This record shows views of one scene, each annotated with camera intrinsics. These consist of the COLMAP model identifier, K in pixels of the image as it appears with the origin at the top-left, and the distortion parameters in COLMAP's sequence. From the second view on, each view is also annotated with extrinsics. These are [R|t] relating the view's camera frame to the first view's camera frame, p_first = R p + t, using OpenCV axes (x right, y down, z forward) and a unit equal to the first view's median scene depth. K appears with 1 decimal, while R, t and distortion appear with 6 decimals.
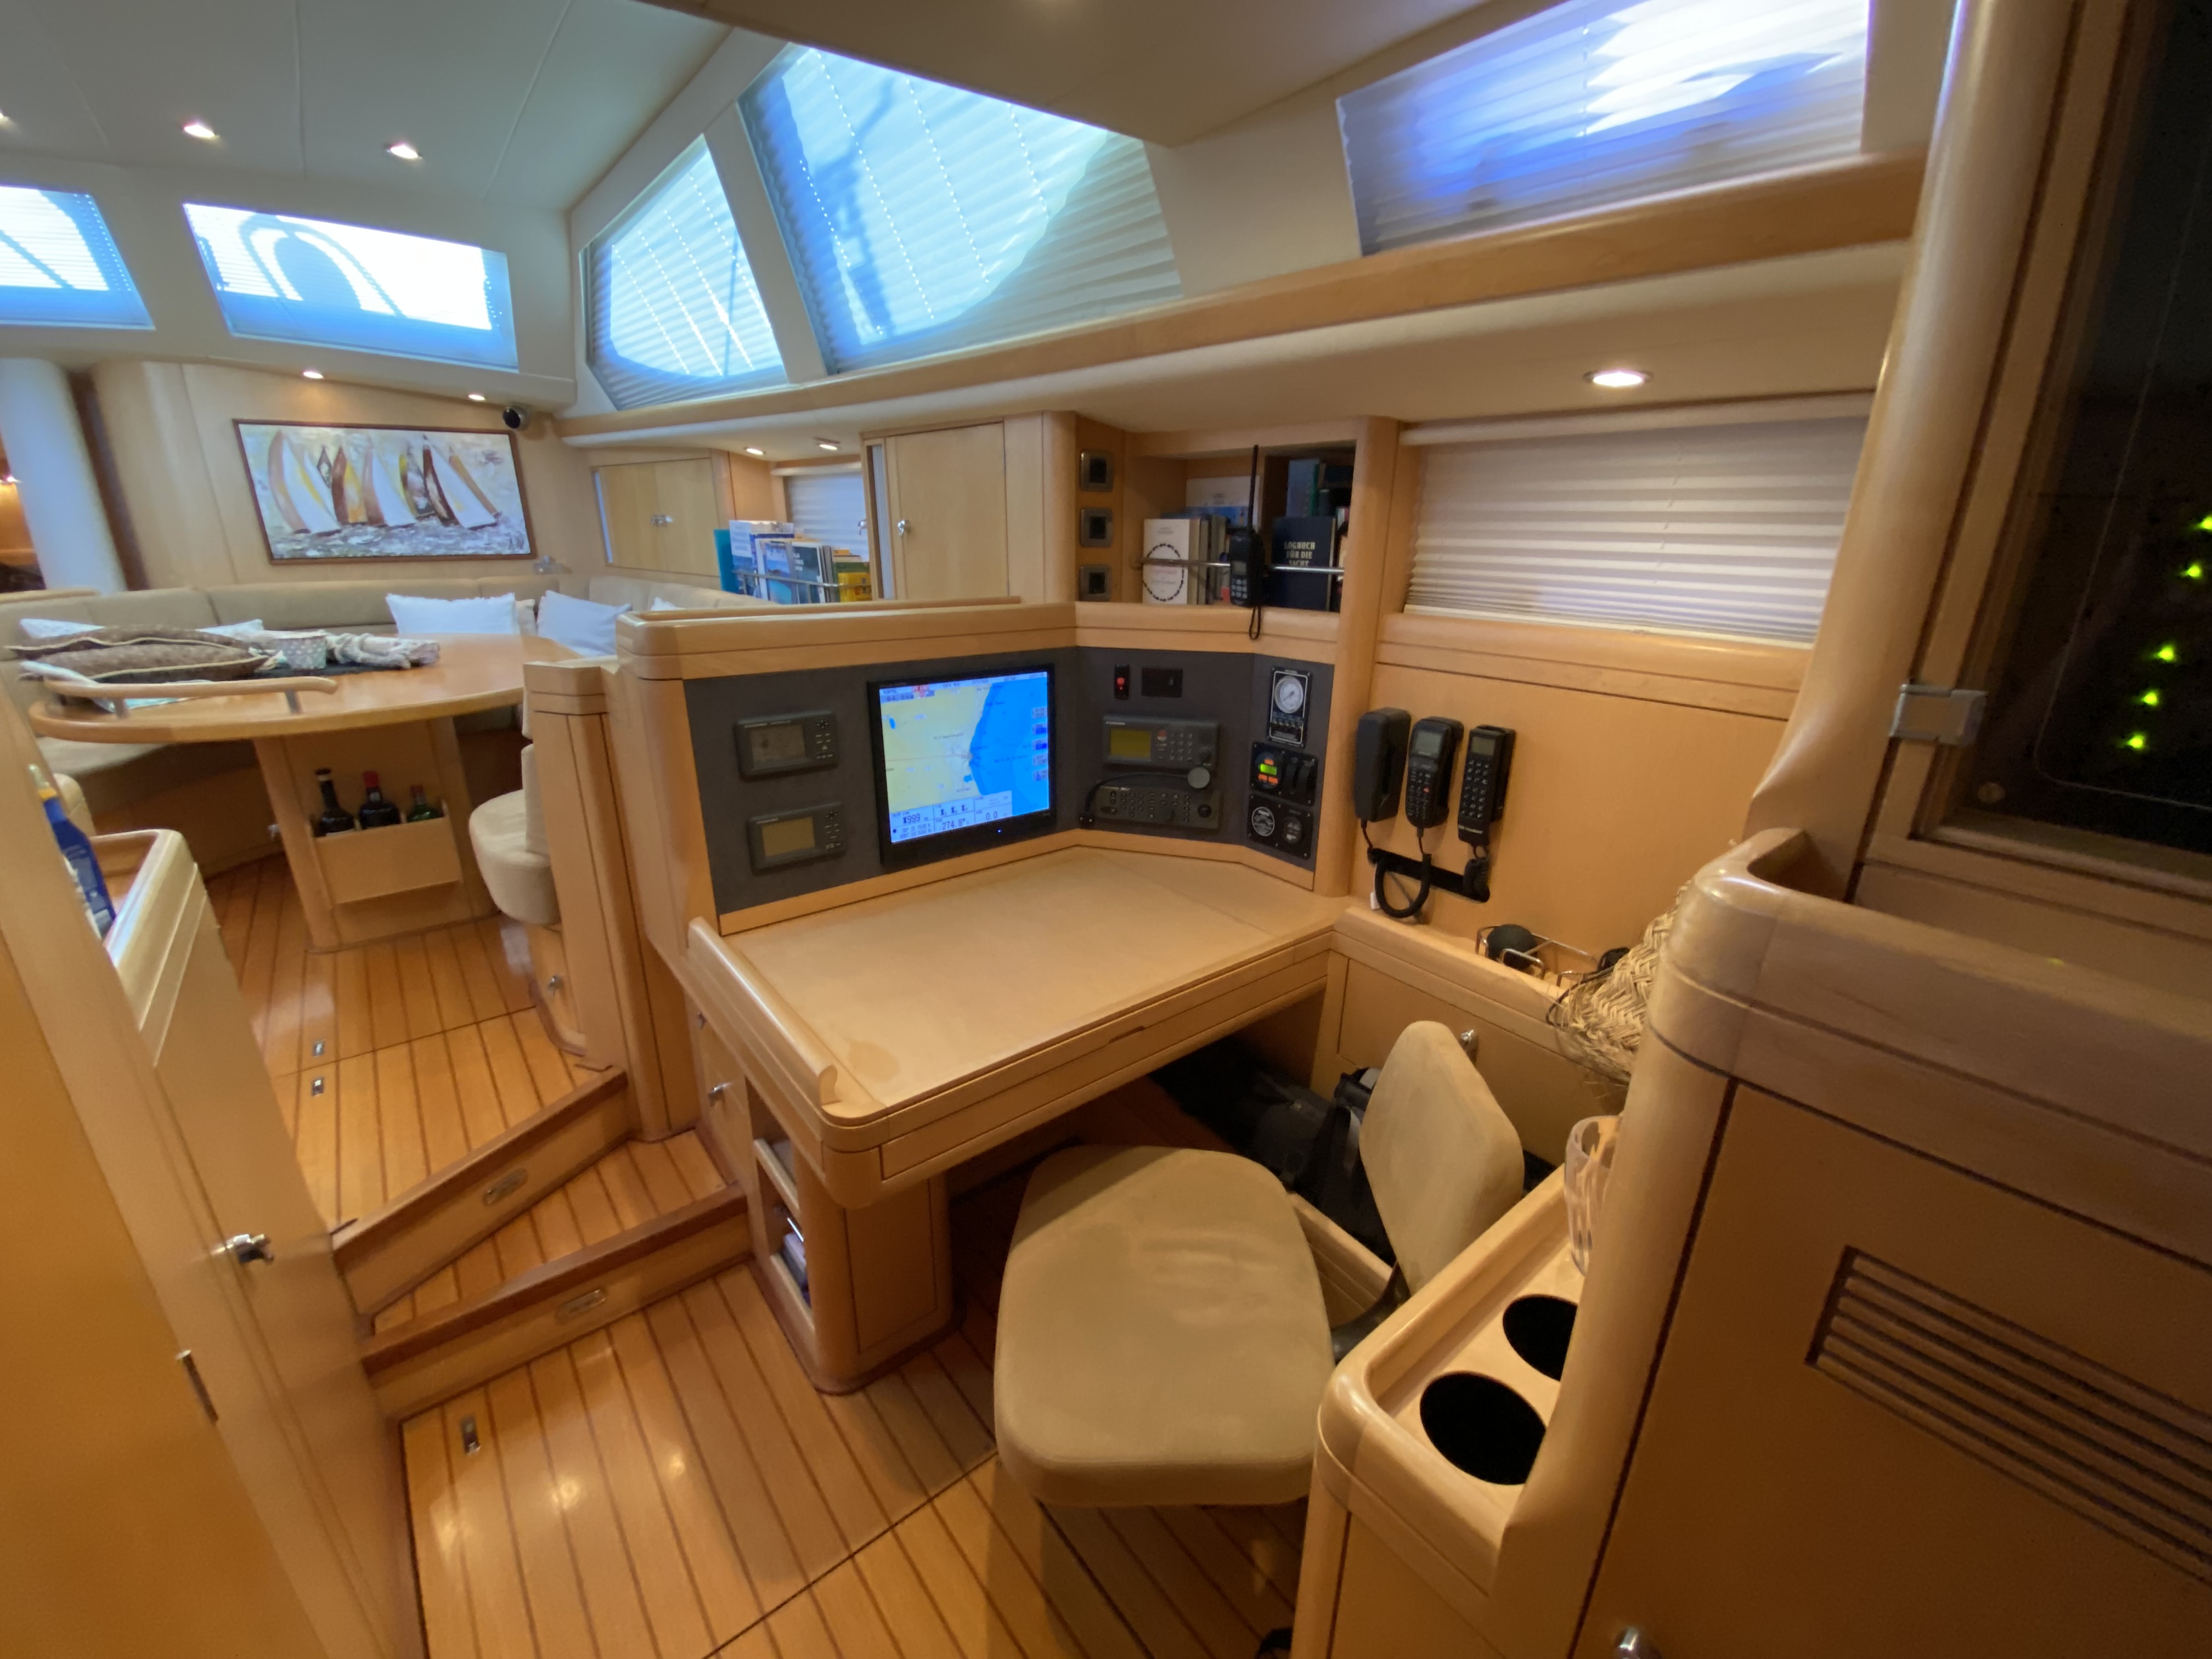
lens RADIAL K [[891.4, 0, 1106.0], [0, 891.4, 829.5], [0, 0, 1]] dist [0.001869, -0.012062]
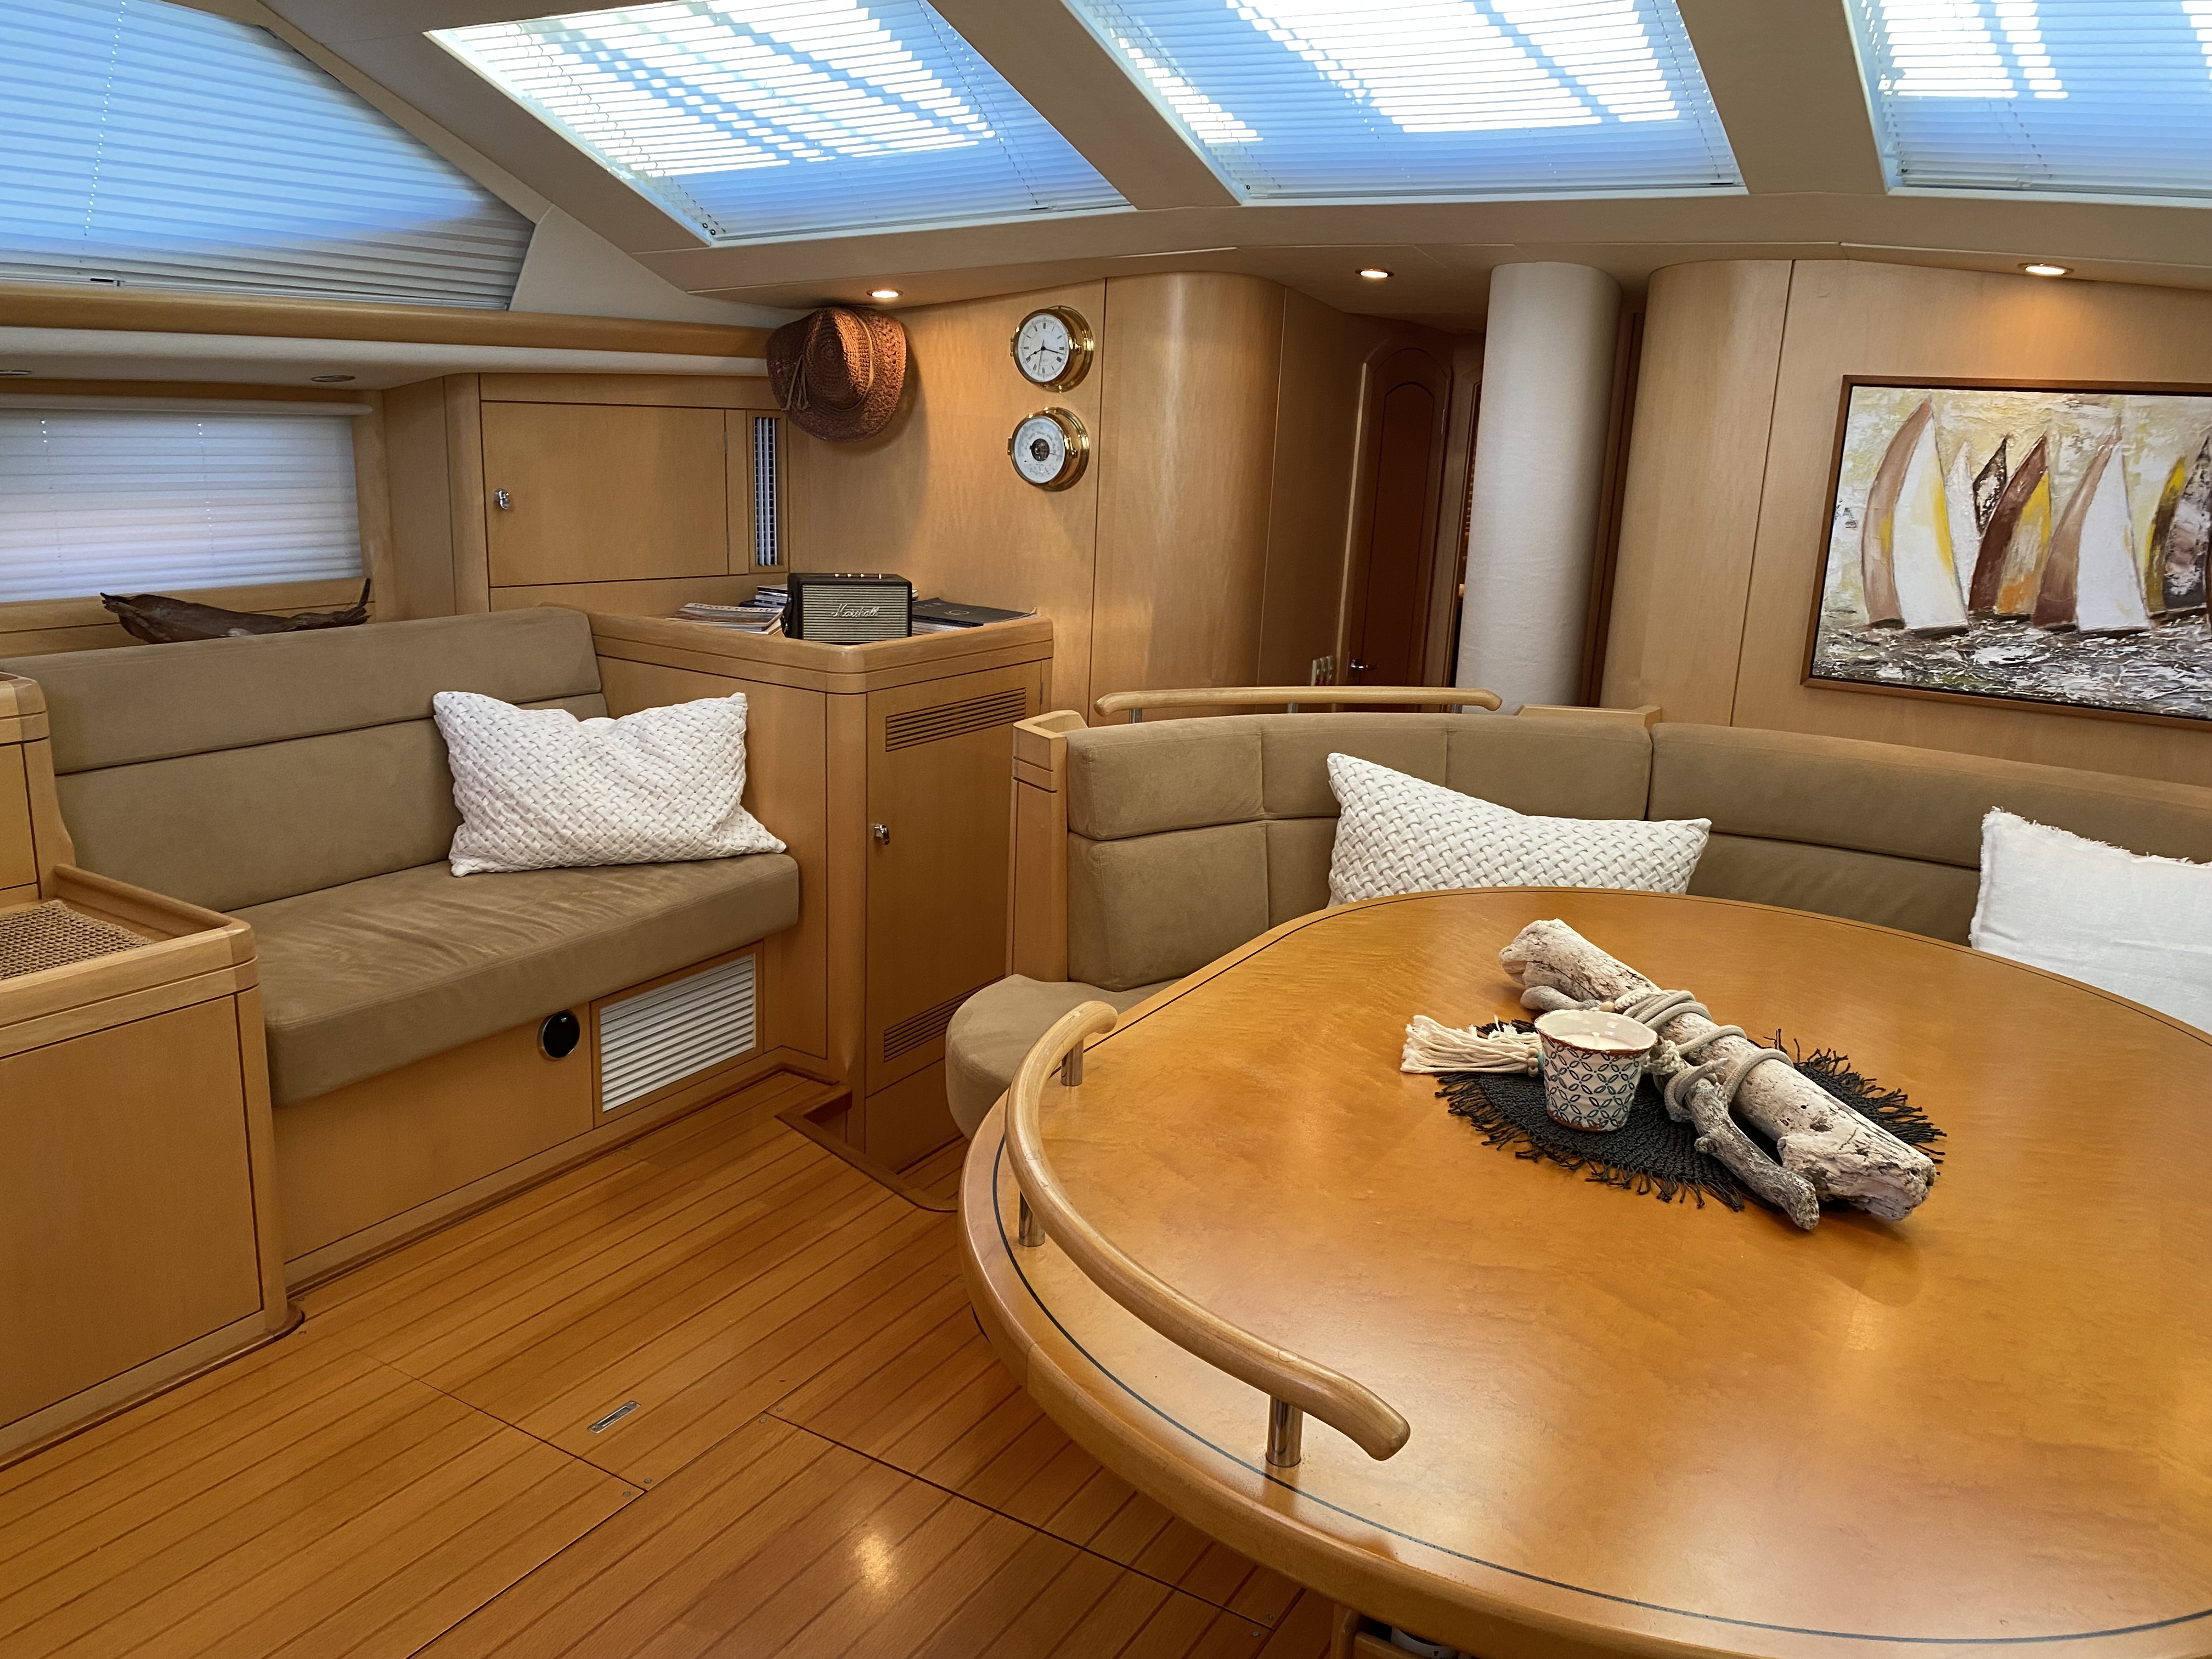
lens RADIAL K [[1679.4, 0, 1106.0], [0, 1679.4, 829.5], [0, 0, 1]] dist [0.033358, -0.030708]
pose [[0.338786, 0.229121, -0.912539, -0.254075], [-0.350441, 0.930836, 0.103611, -0.190123], [0.873164, 0.284690, 0.395648, 0.357135]]
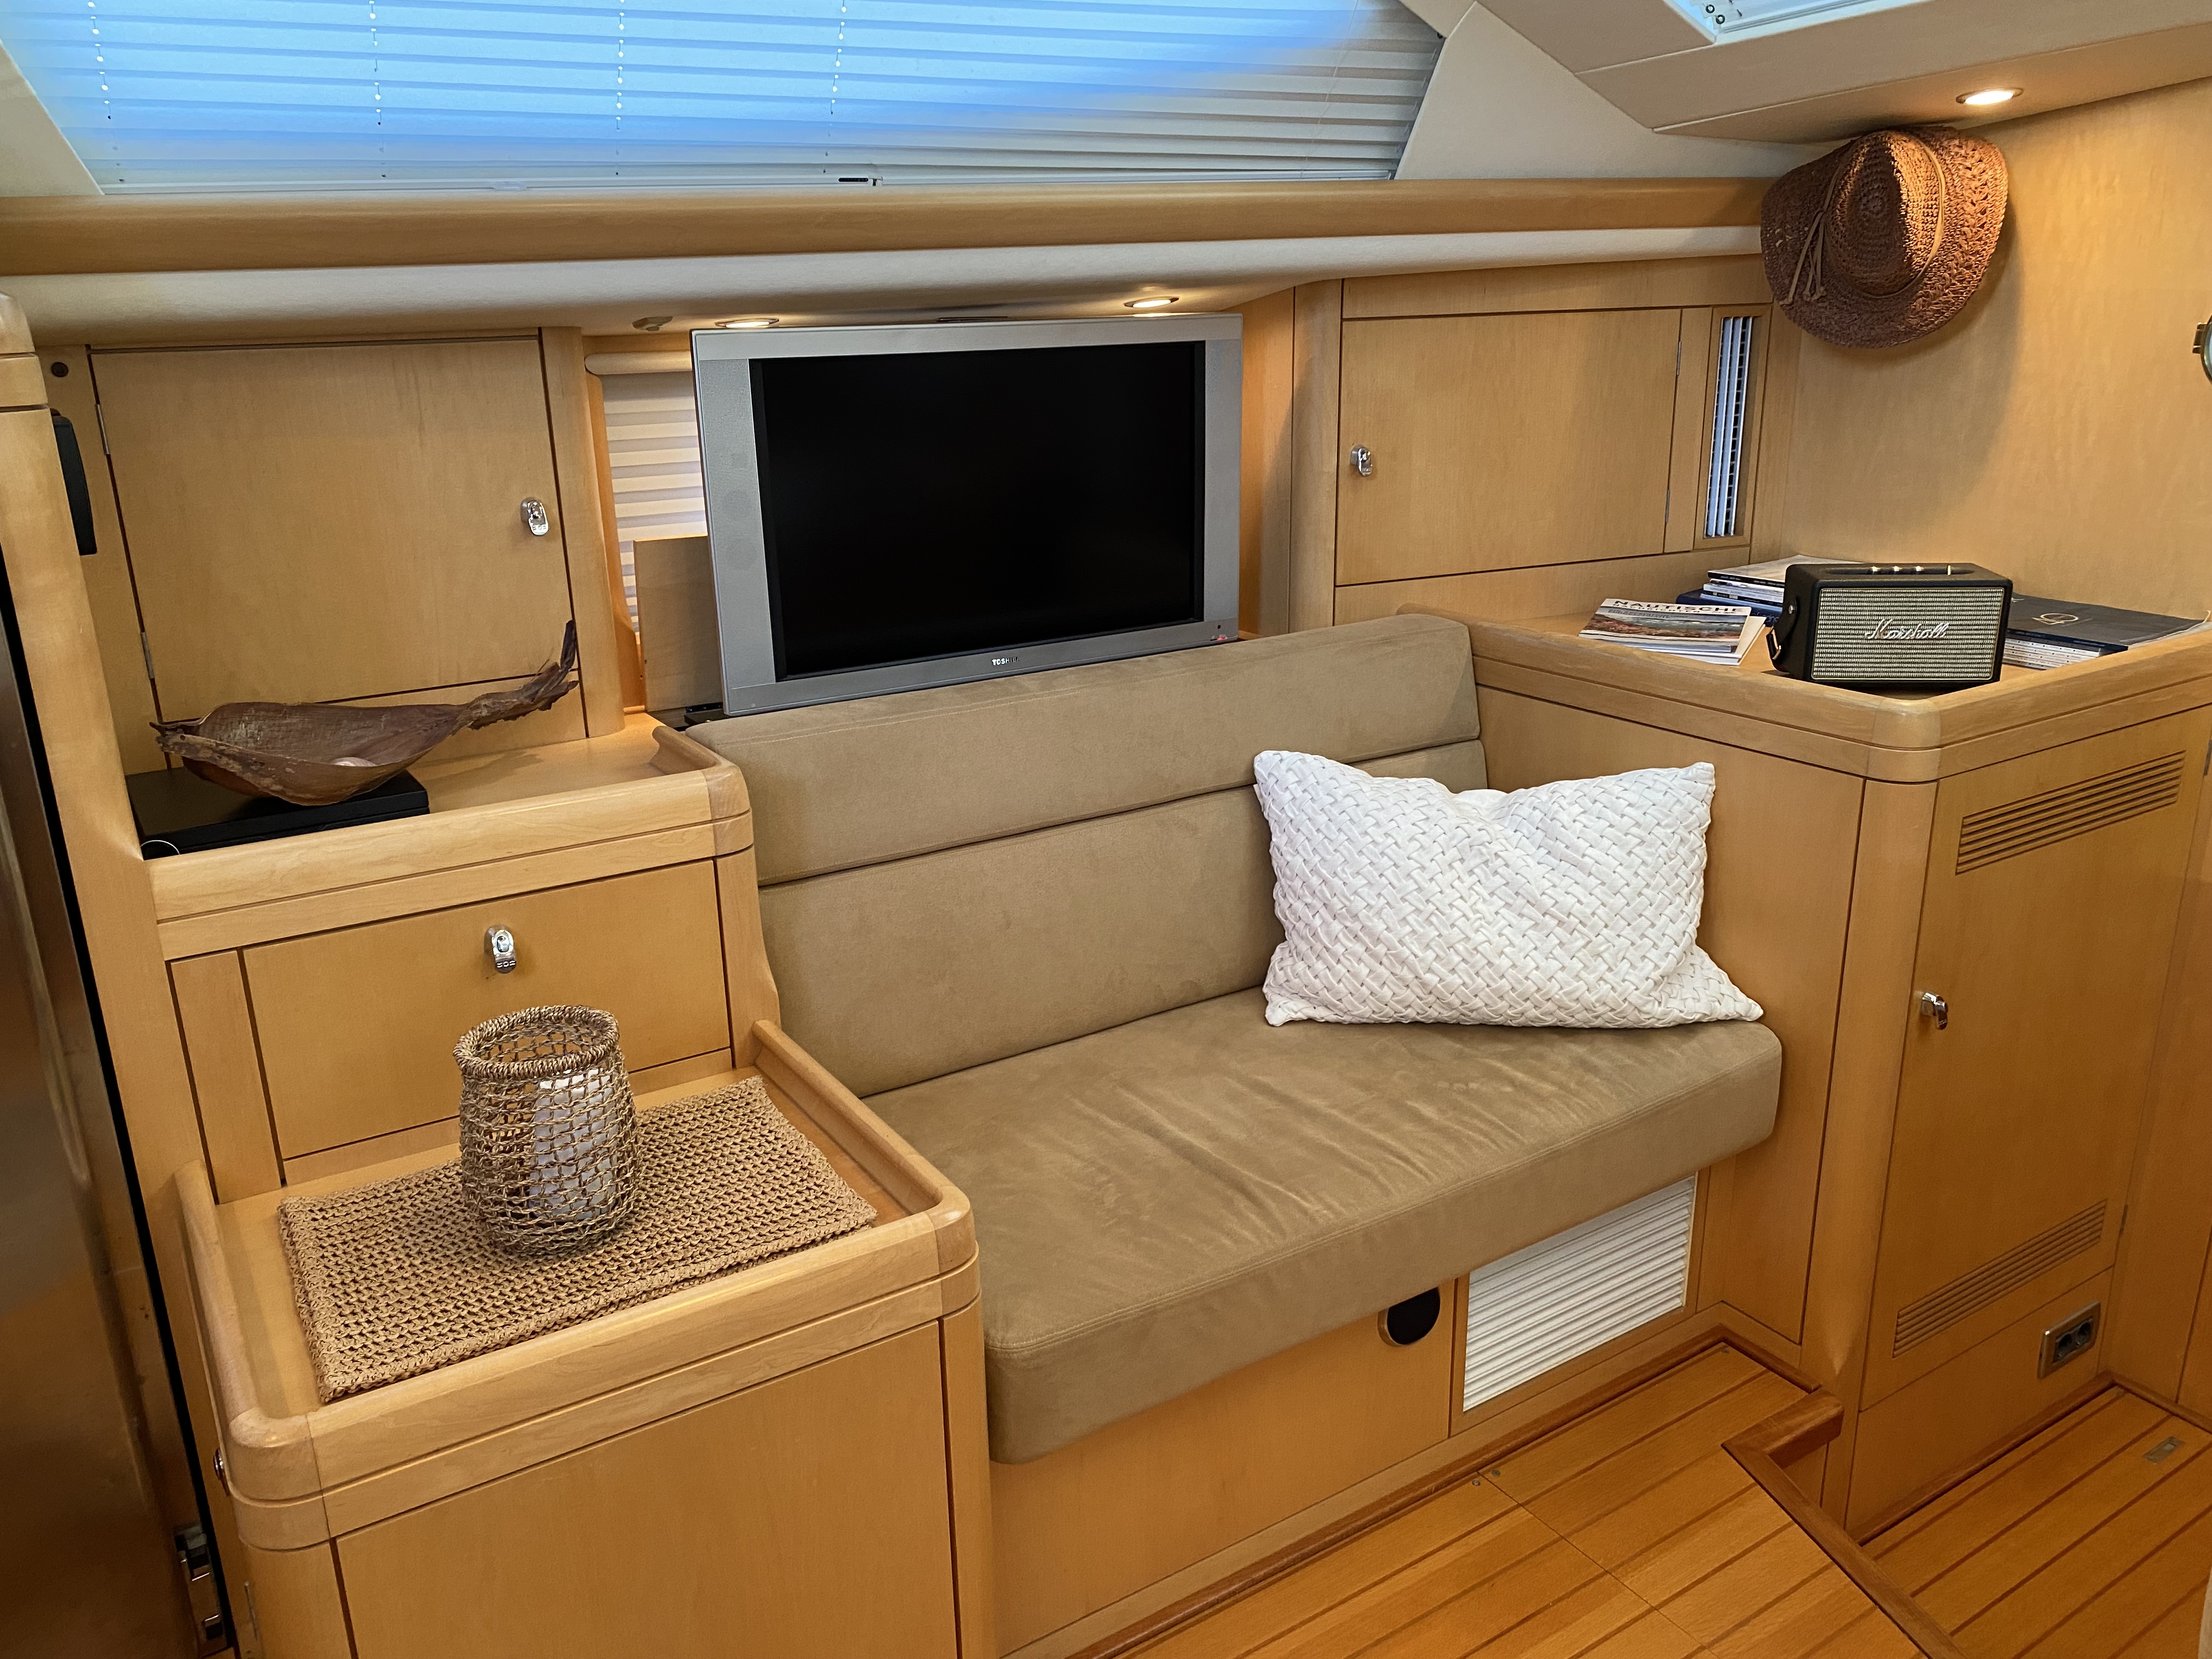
lens RADIAL K [[1679.4, 0, 1106.0], [0, 1679.4, 829.5], [0, 0, 1]] dist [0.033358, -0.030708]
pose [[-0.108638, 0.289614, -0.950958, -0.591796], [-0.315744, 0.897030, 0.309261, -0.188764], [0.942605, 0.333856, -0.006007, 0.340903]]
